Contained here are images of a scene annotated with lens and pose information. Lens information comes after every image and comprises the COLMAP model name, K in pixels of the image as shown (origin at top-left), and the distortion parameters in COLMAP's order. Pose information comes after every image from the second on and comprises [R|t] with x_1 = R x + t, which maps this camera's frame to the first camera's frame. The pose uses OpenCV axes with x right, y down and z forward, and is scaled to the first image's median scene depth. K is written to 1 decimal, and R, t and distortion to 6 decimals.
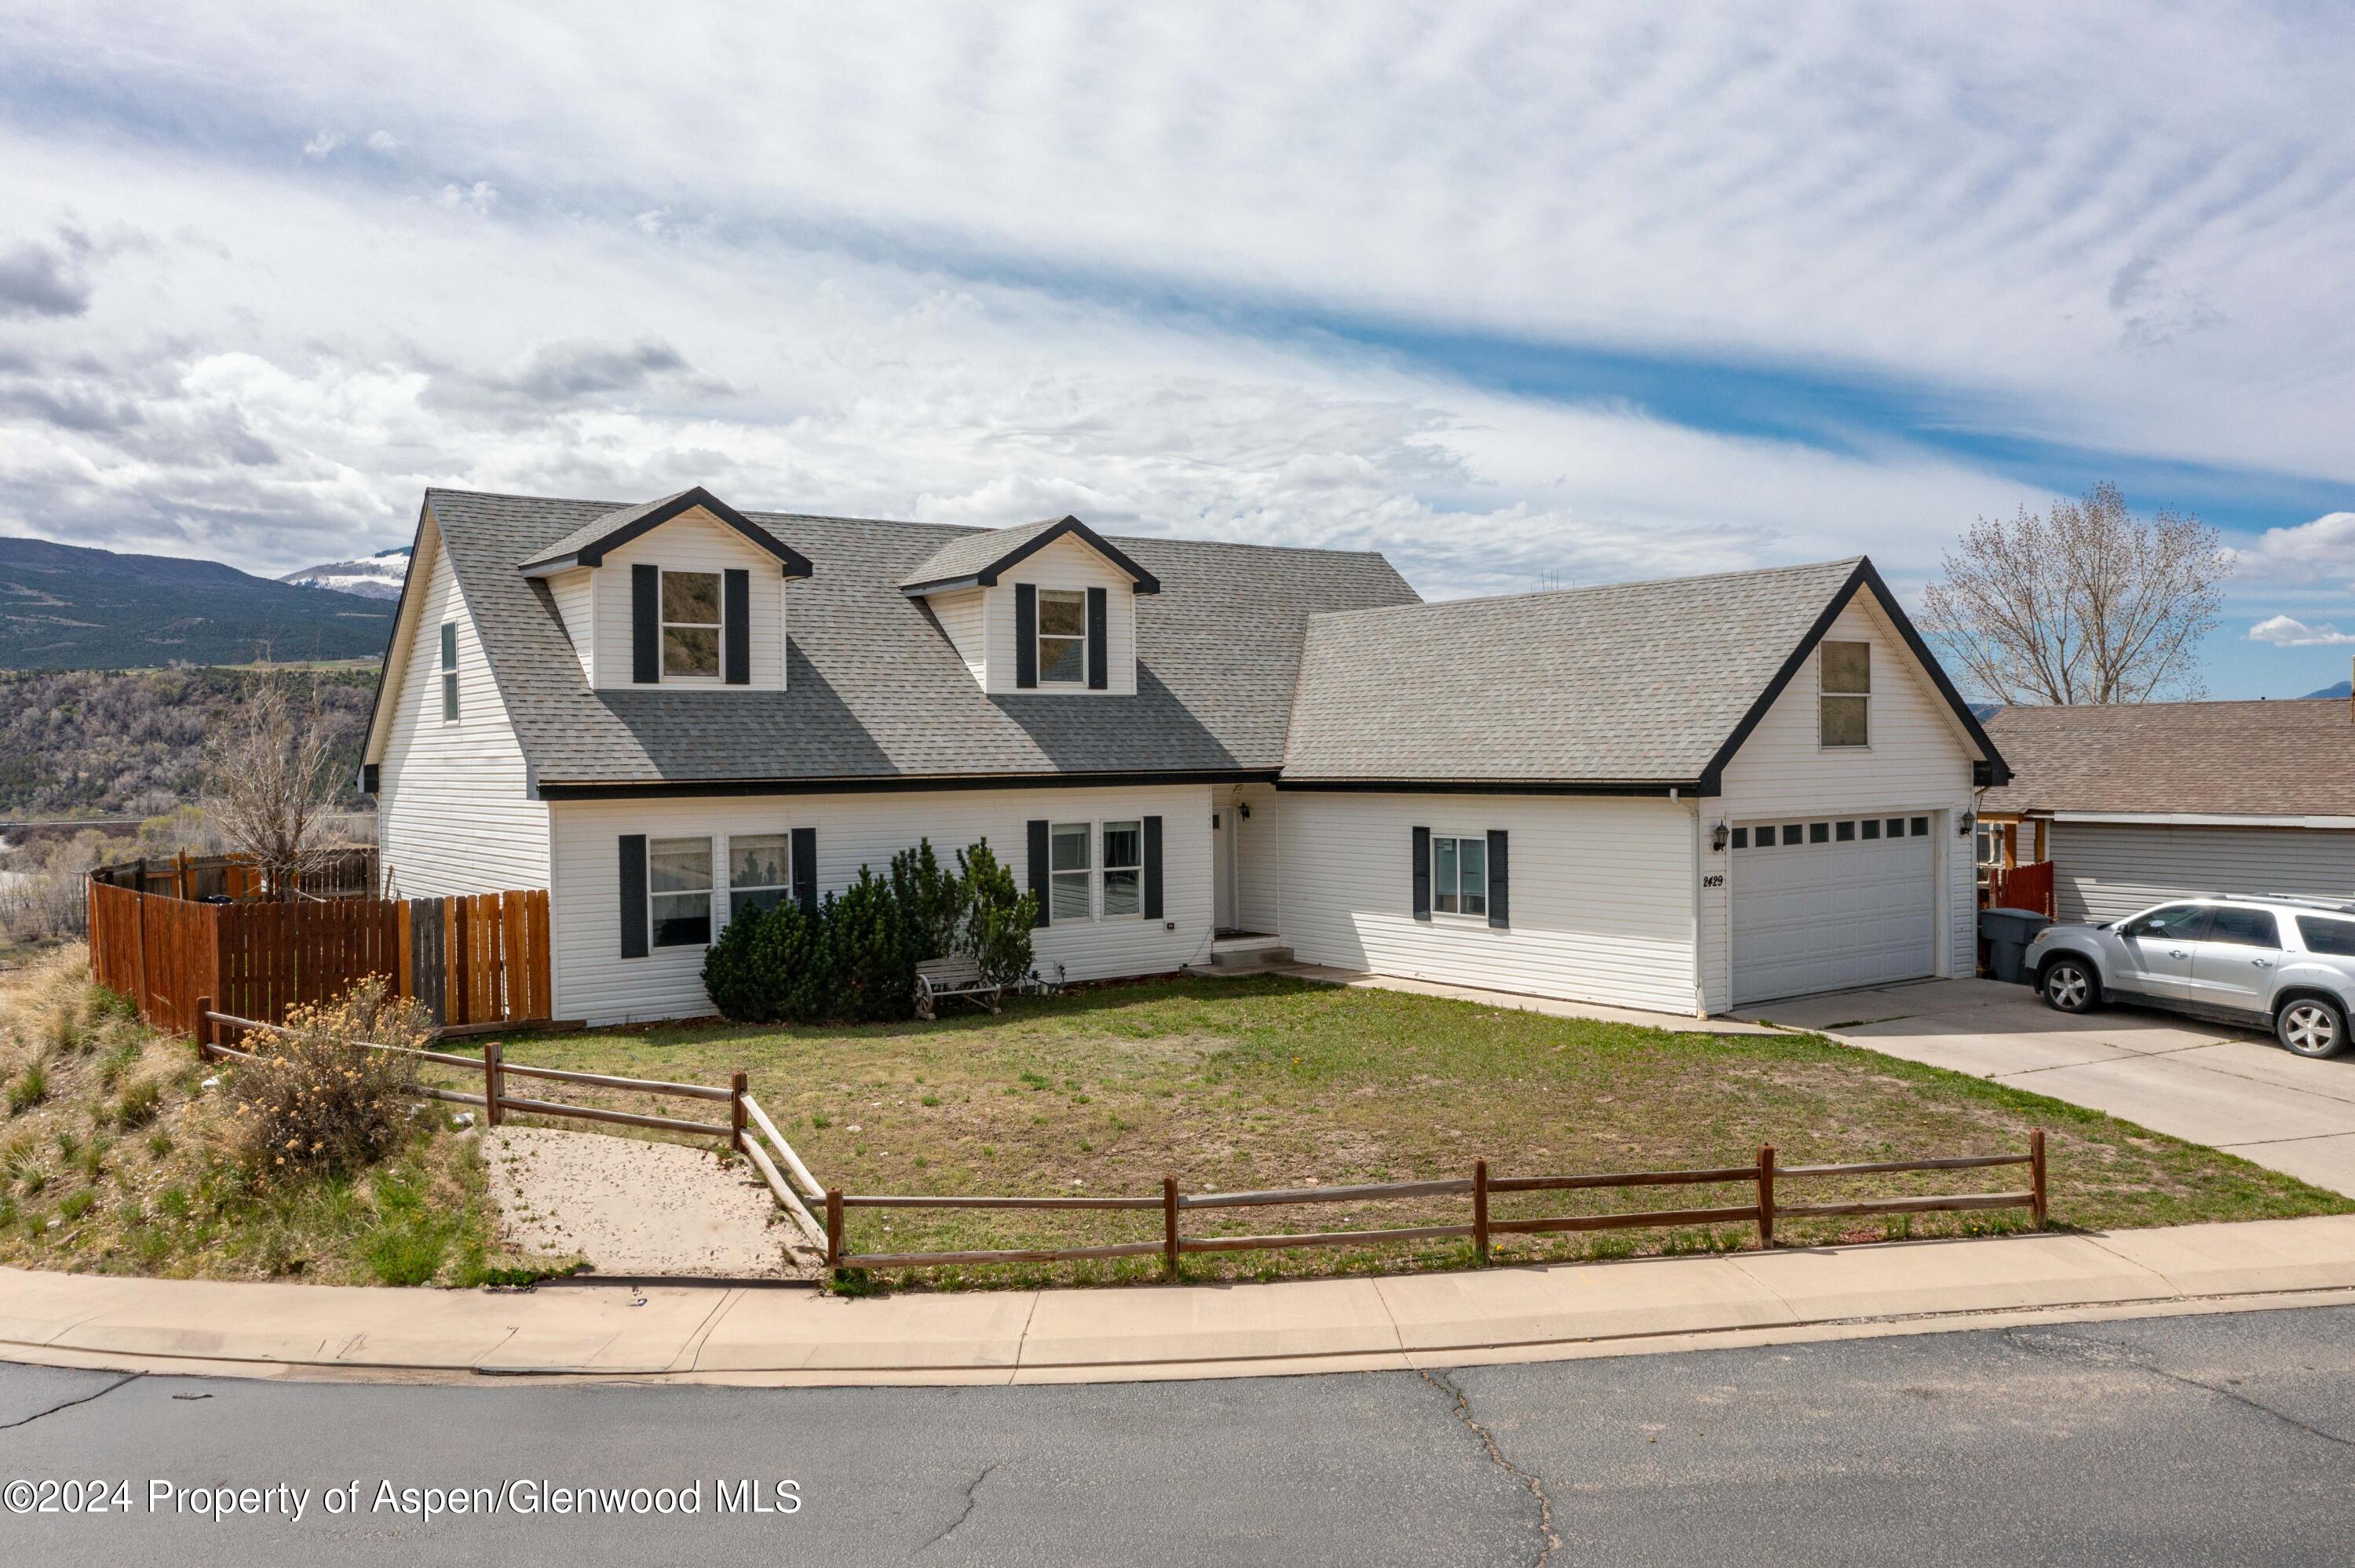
lens RADIAL K [[1860.1, 0, 1164.3], [0, 1860.1, 775.9], [0, 0, 1]] dist [-0.004058, -0.000035]
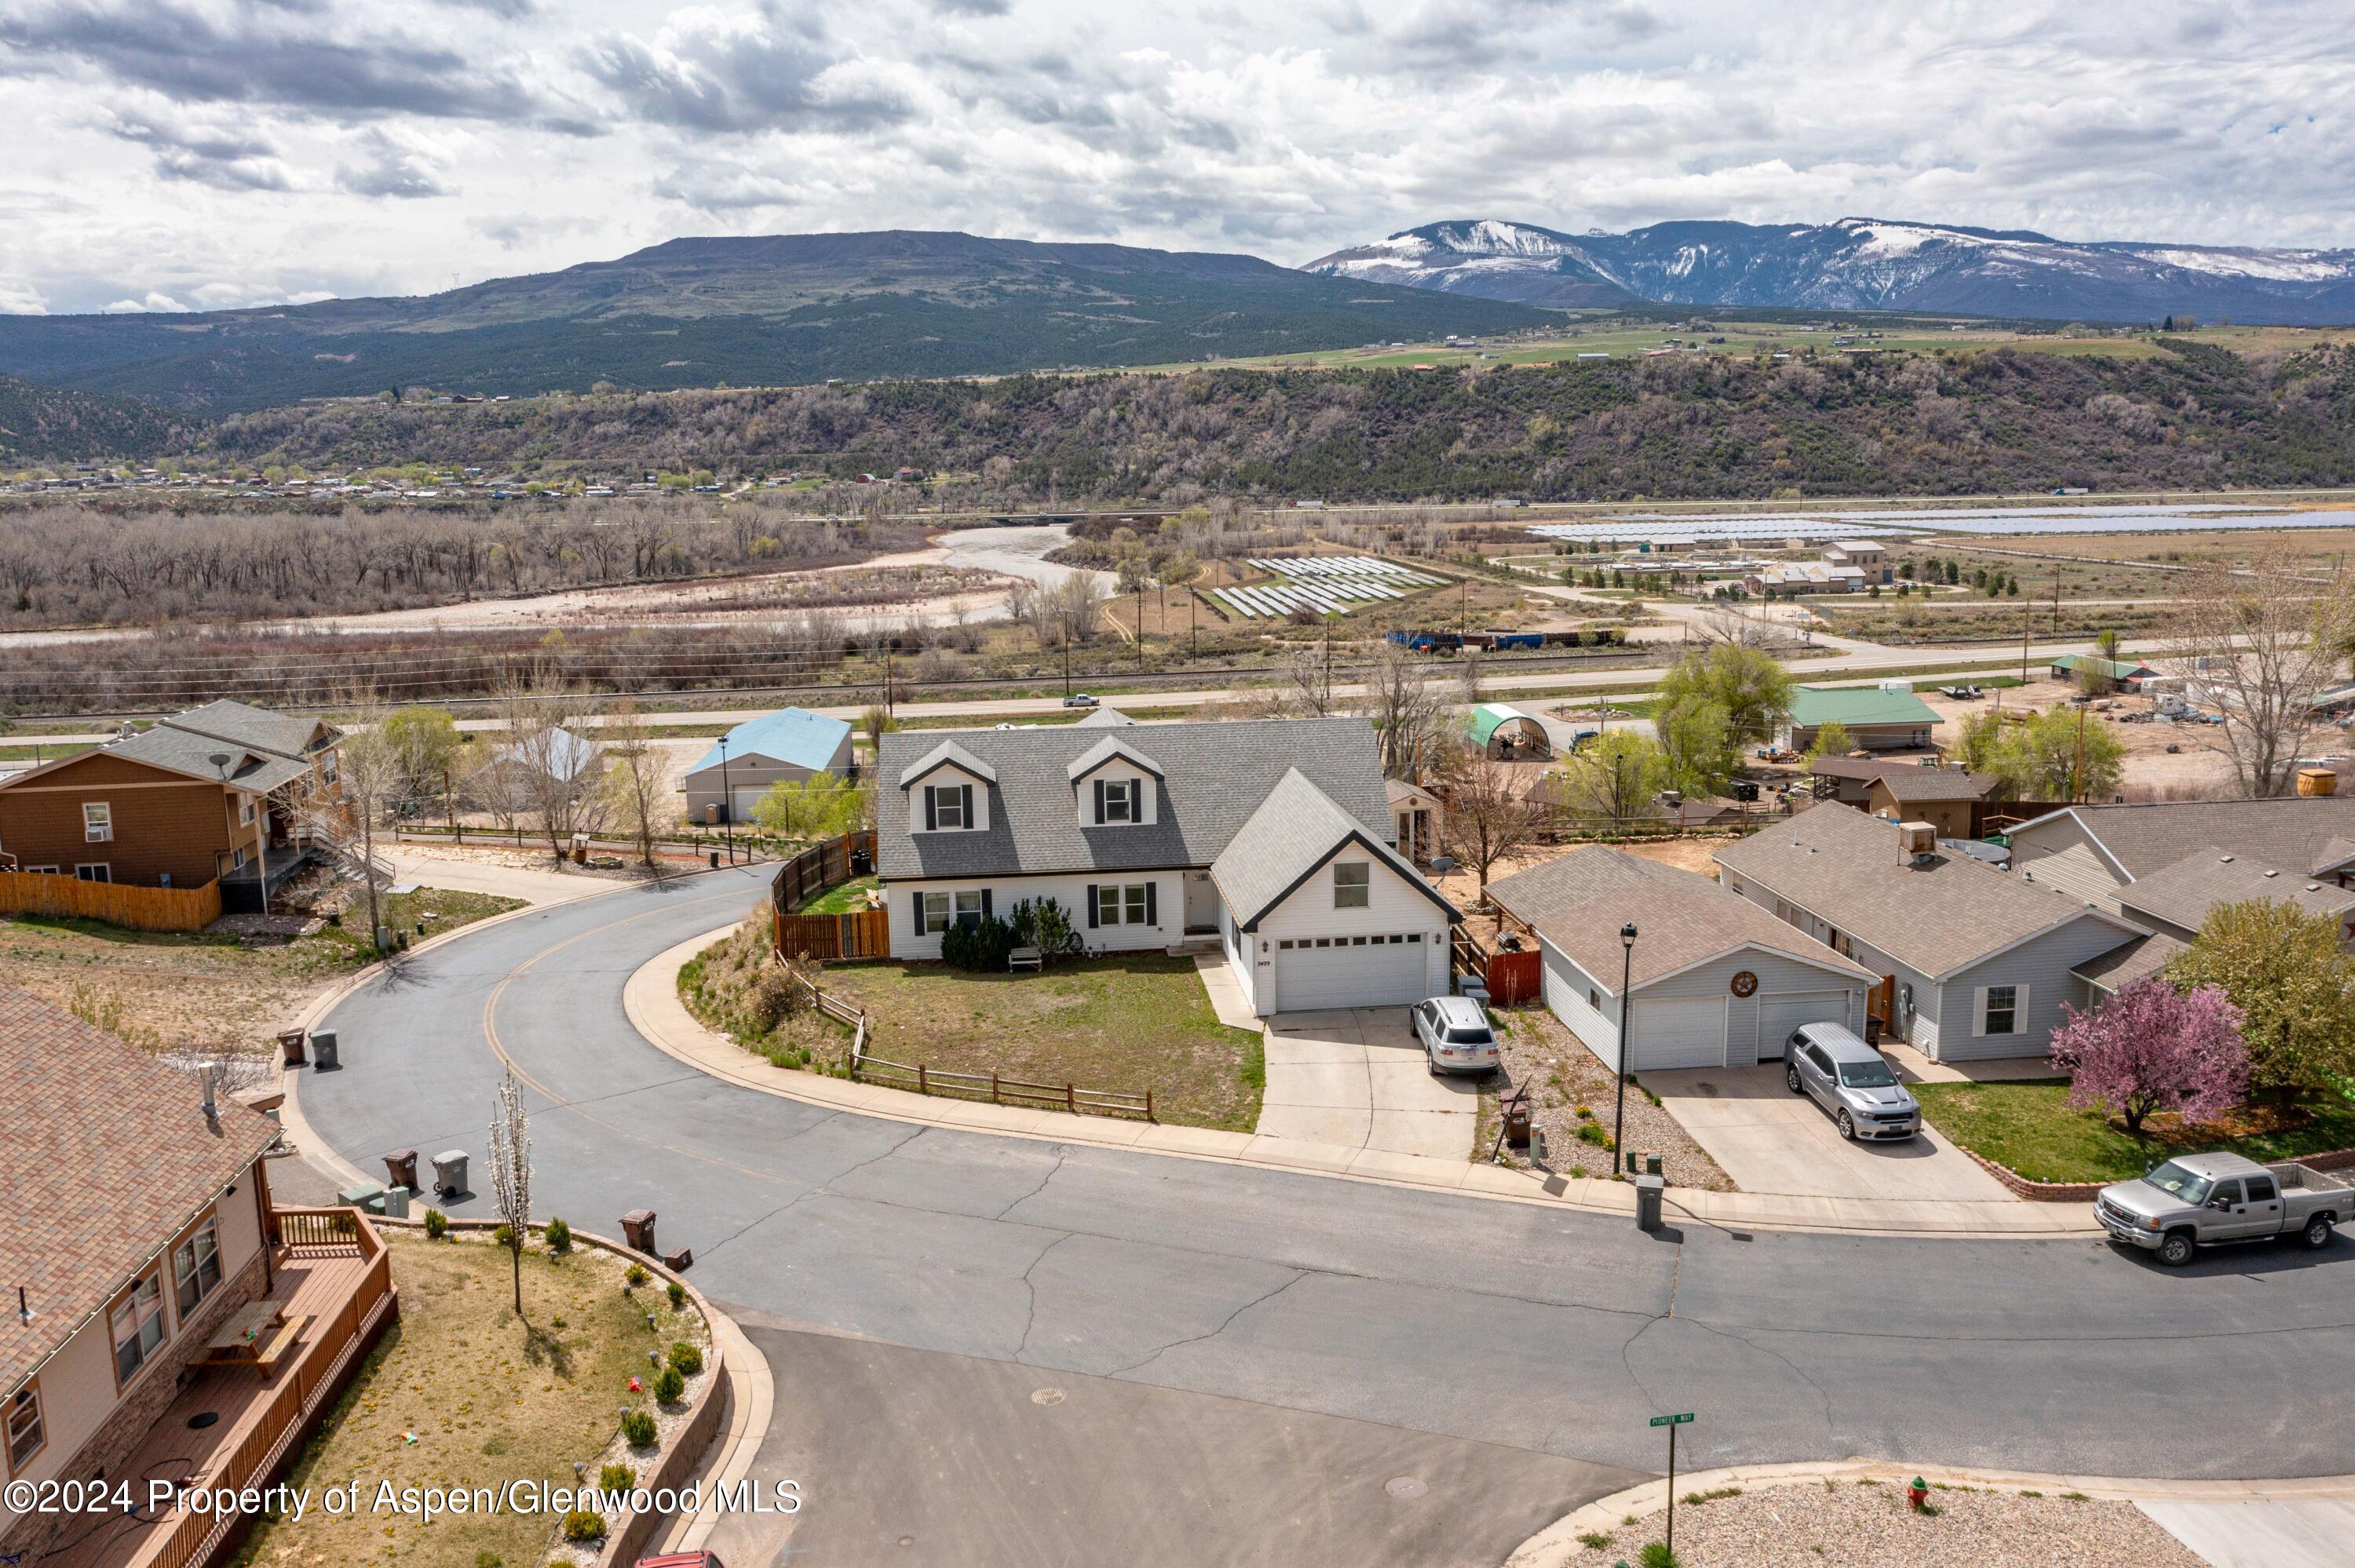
lens RADIAL K [[1860.1, 0, 1164.3], [0, 1860.1, 775.9], [0, 0, 1]] dist [-0.004058, -0.000035]
pose [[0.868224, 0.083702, -0.489061, 1.131398], [0.002230, 0.985000, 0.172541, -0.509357], [0.496167, -0.150894, 0.855014, -0.945102]]
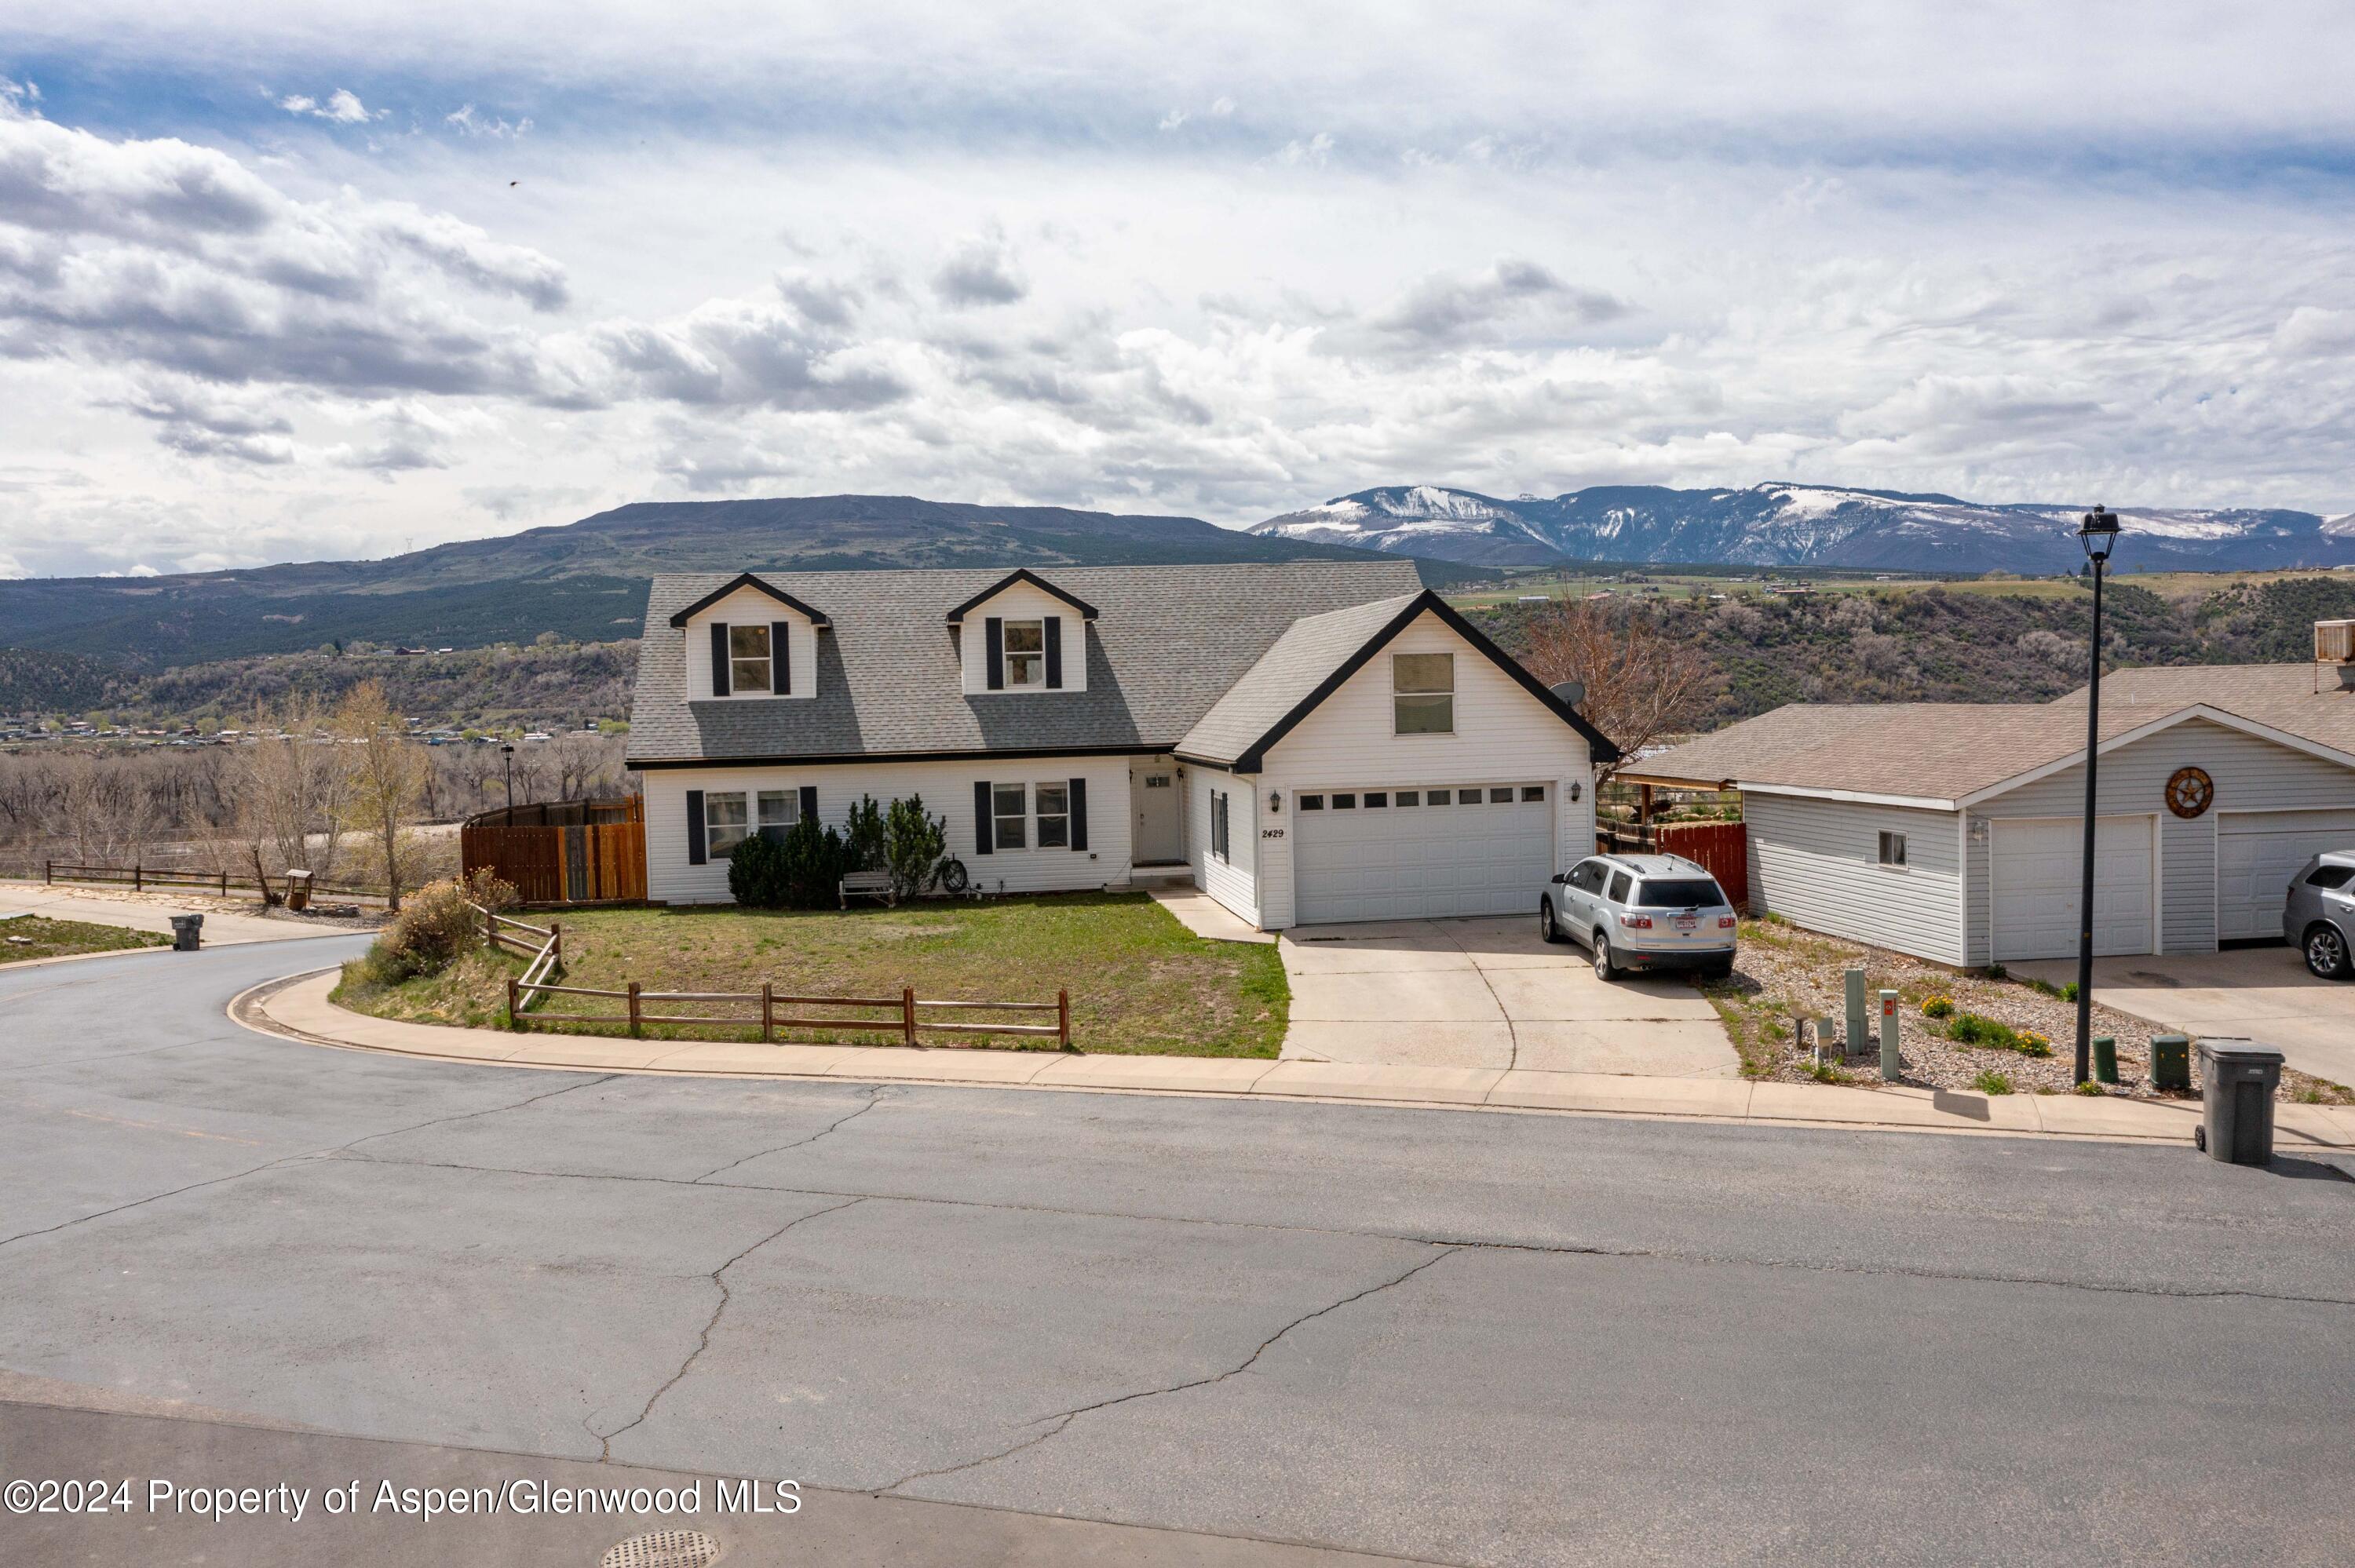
lens RADIAL K [[1873.8, 0, 1163.8], [0, 1873.8, 777.6], [0, 0, 1]] dist [-0.005466, -0.001356]
pose [[0.881900, 0.010623, -0.471316, 0.732120], [0.009888, 0.999109, 0.041021, -0.036735], [0.471332, -0.040837, 0.881010, -0.229739]]
